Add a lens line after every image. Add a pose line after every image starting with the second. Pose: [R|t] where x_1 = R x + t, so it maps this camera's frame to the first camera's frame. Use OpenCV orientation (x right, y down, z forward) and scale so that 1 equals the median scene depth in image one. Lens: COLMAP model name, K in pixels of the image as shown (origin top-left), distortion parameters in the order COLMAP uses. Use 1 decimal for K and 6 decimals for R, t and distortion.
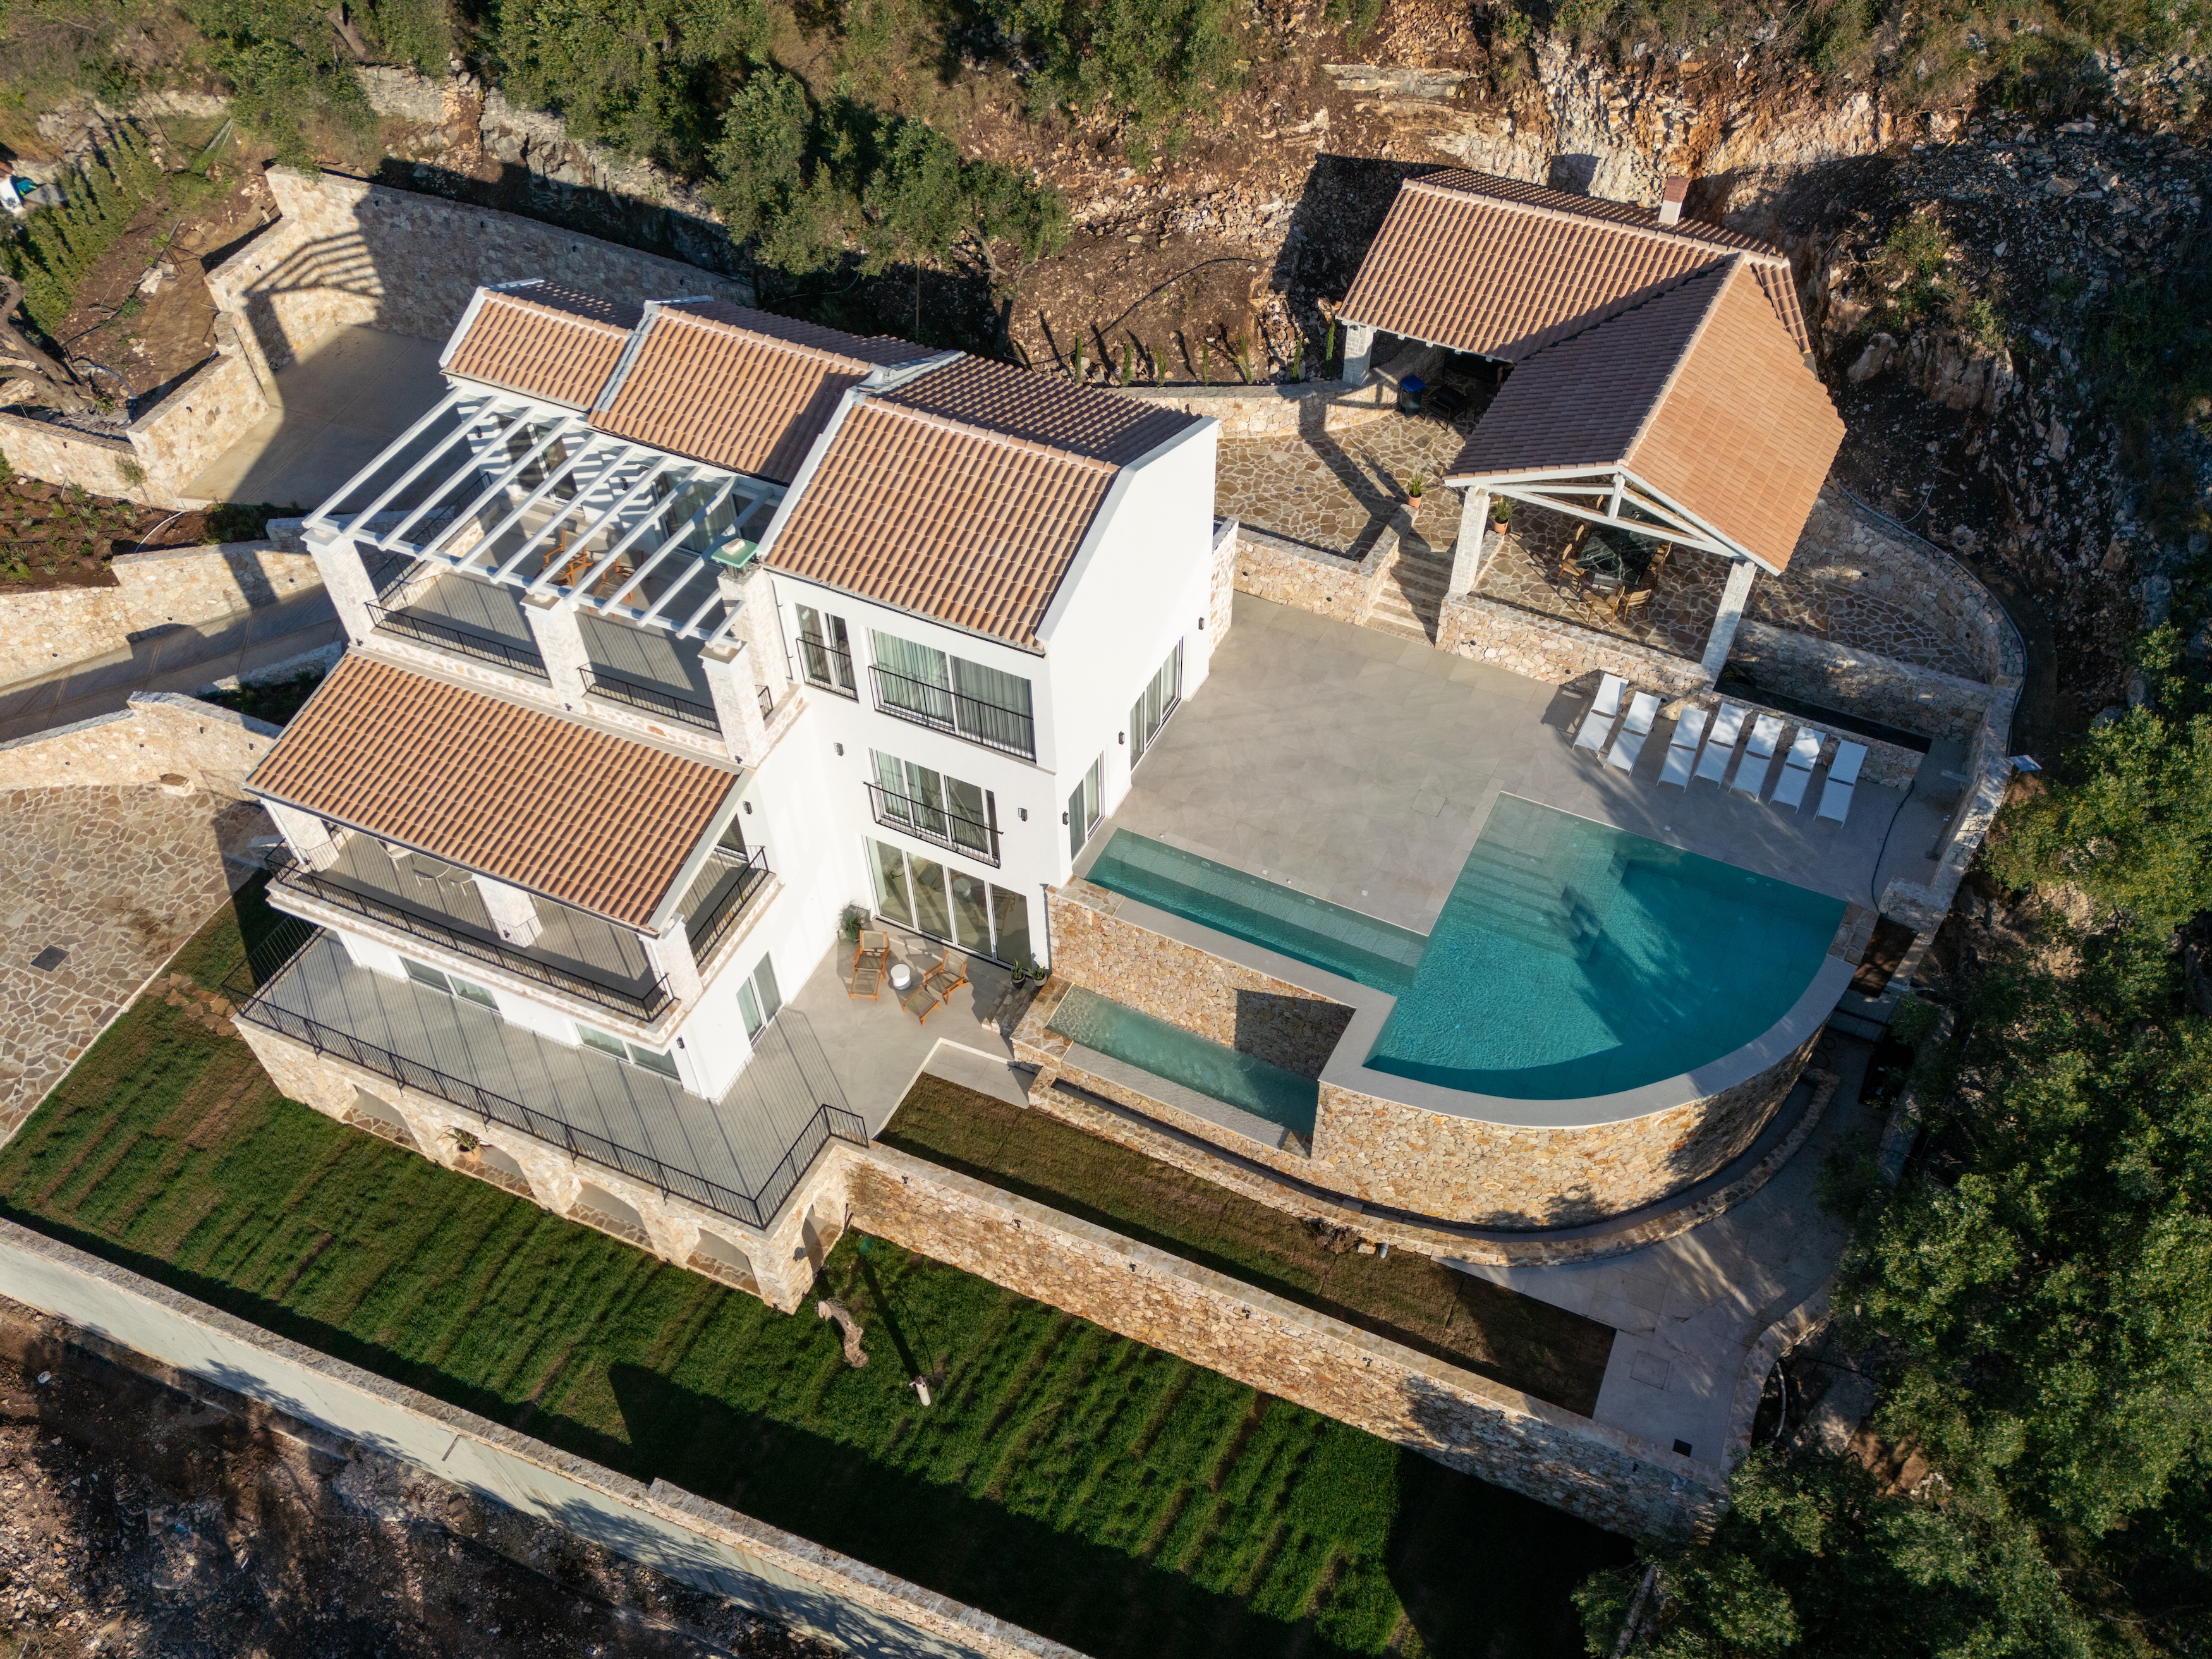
lens RADIAL K [[1786.2, 0, 1106.6], [0, 1786.2, 949.8], [0, 0, 1]] dist [0.074884, -0.059970]
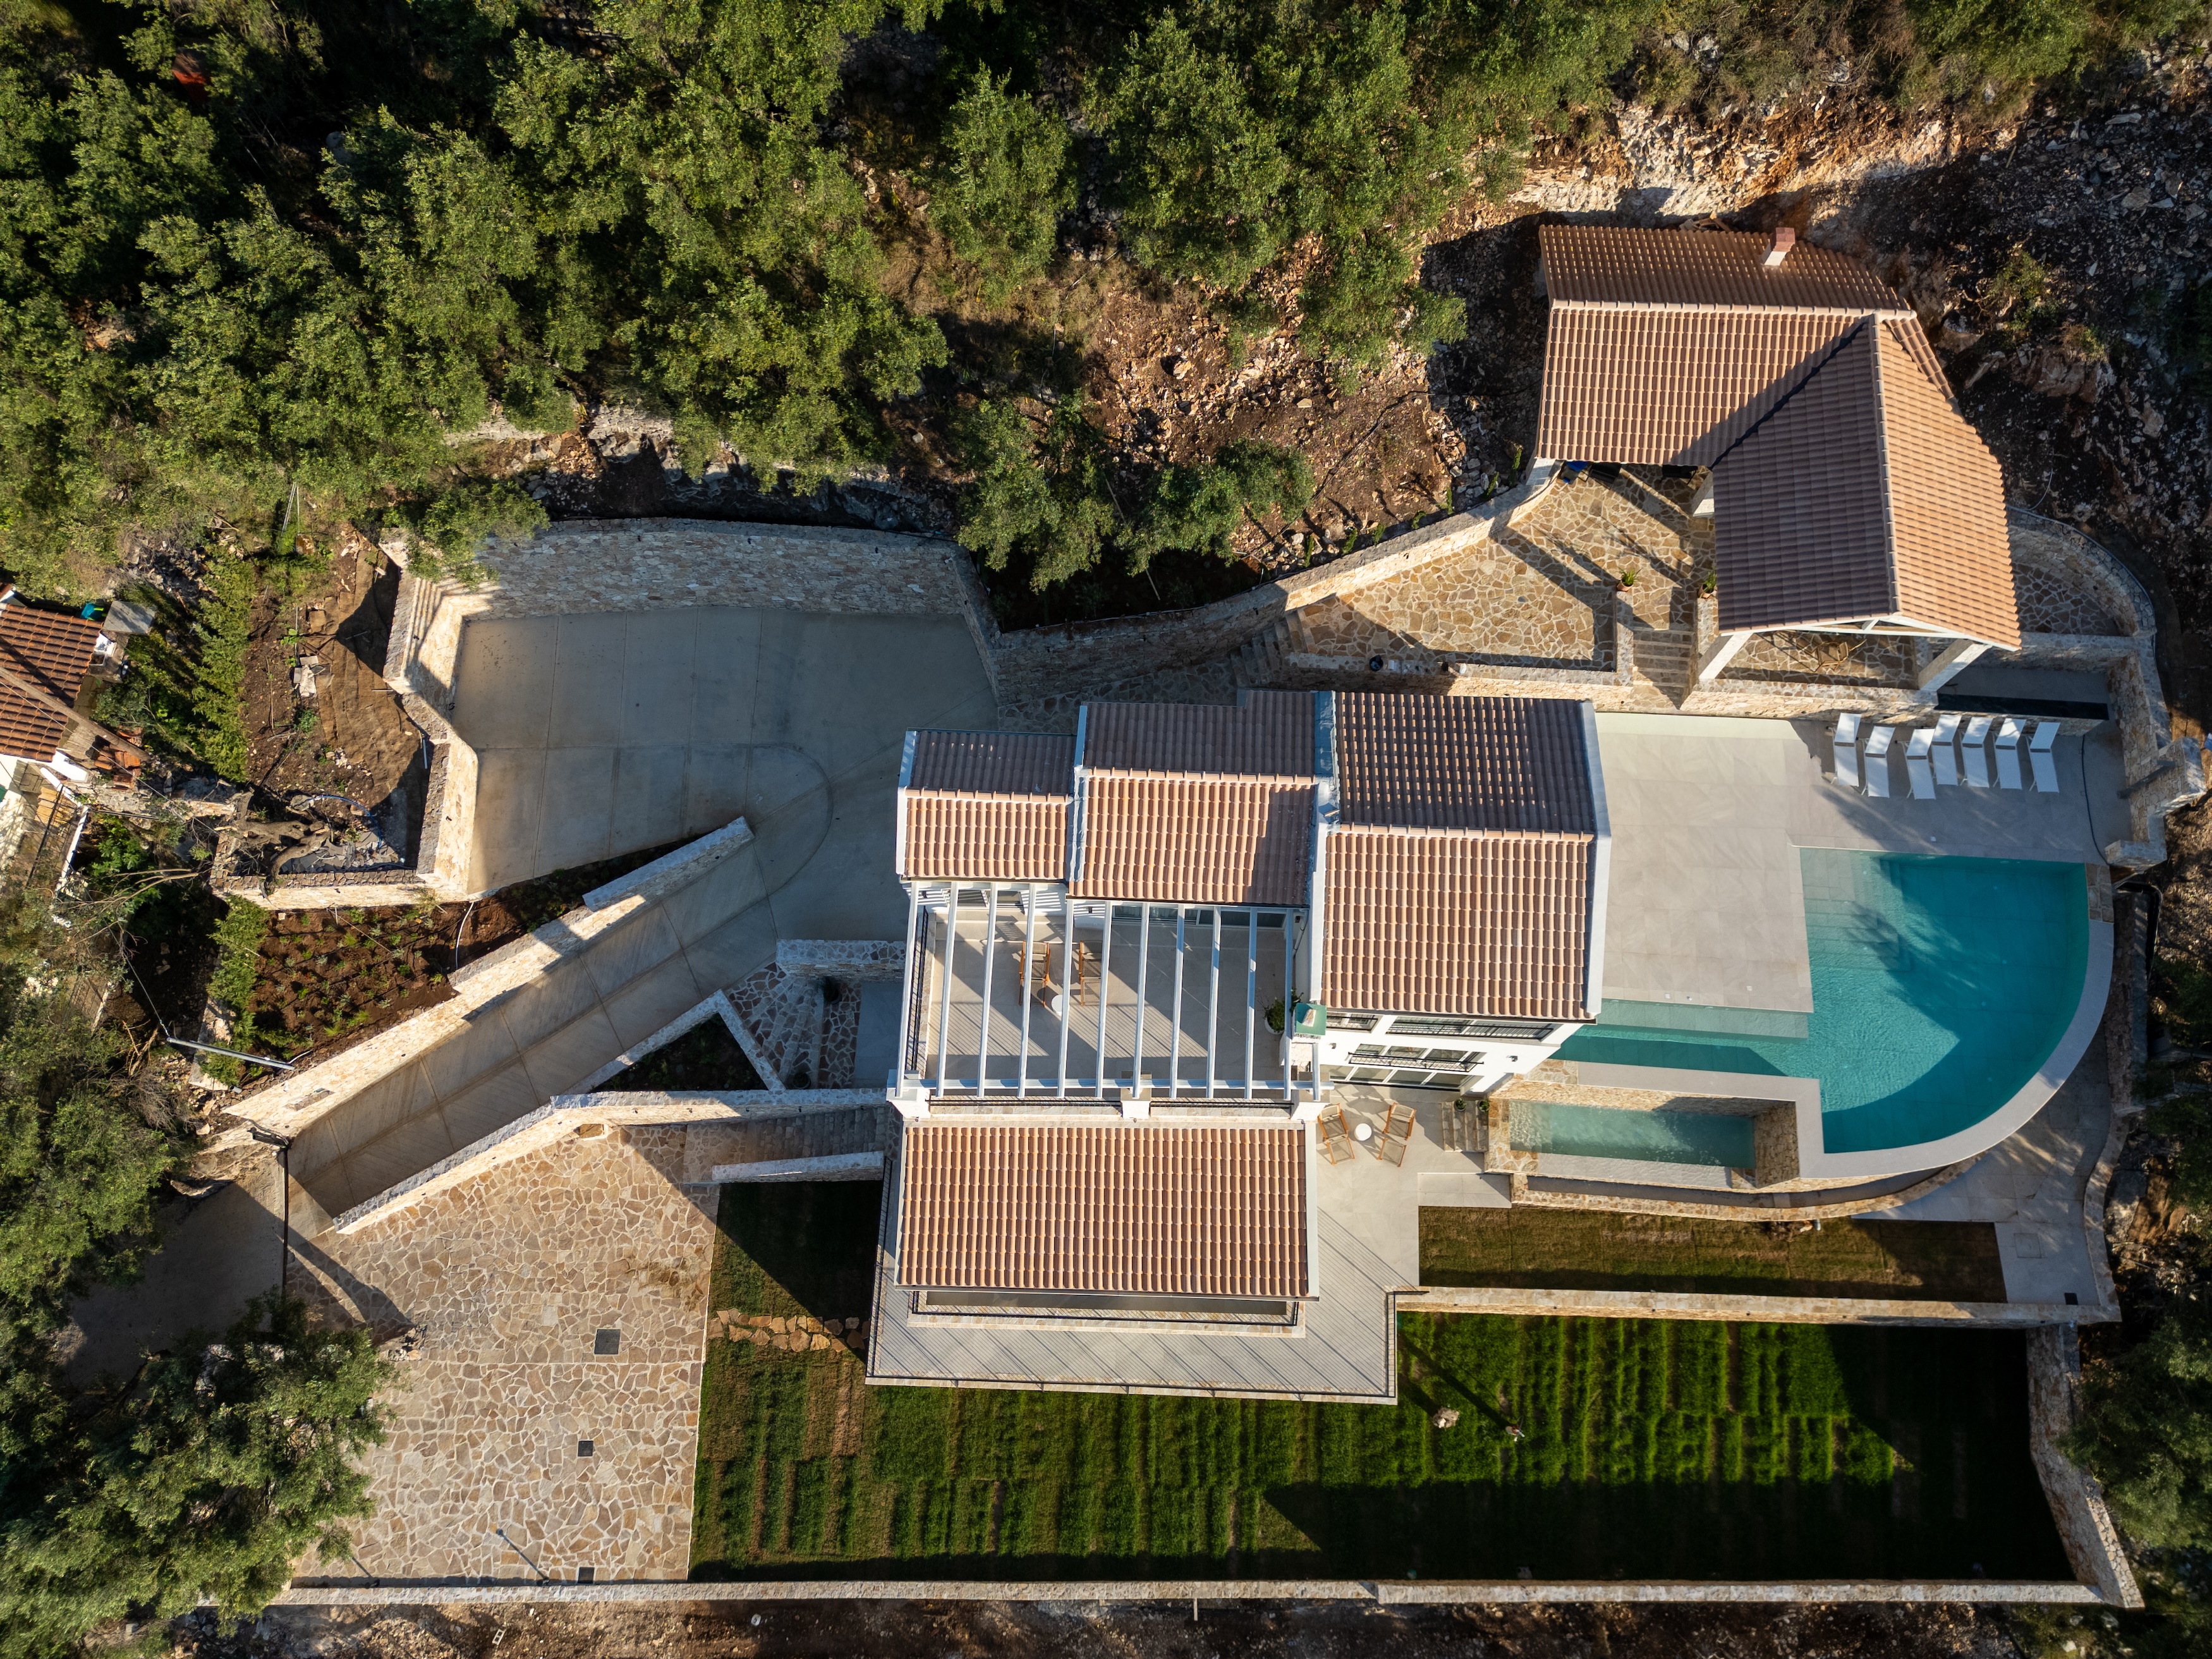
lens RADIAL K [[1552.8, 0, 1106.0], [0, 1552.8, 829.5], [0, 0, 1]] dist [0.092503, -0.090345]
pose [[0.922439, -0.361037, 0.136963, -0.343863], [0.296528, 0.889502, 0.347645, -0.583840], [-0.247342, -0.280068, 0.927569, 0.111407]]
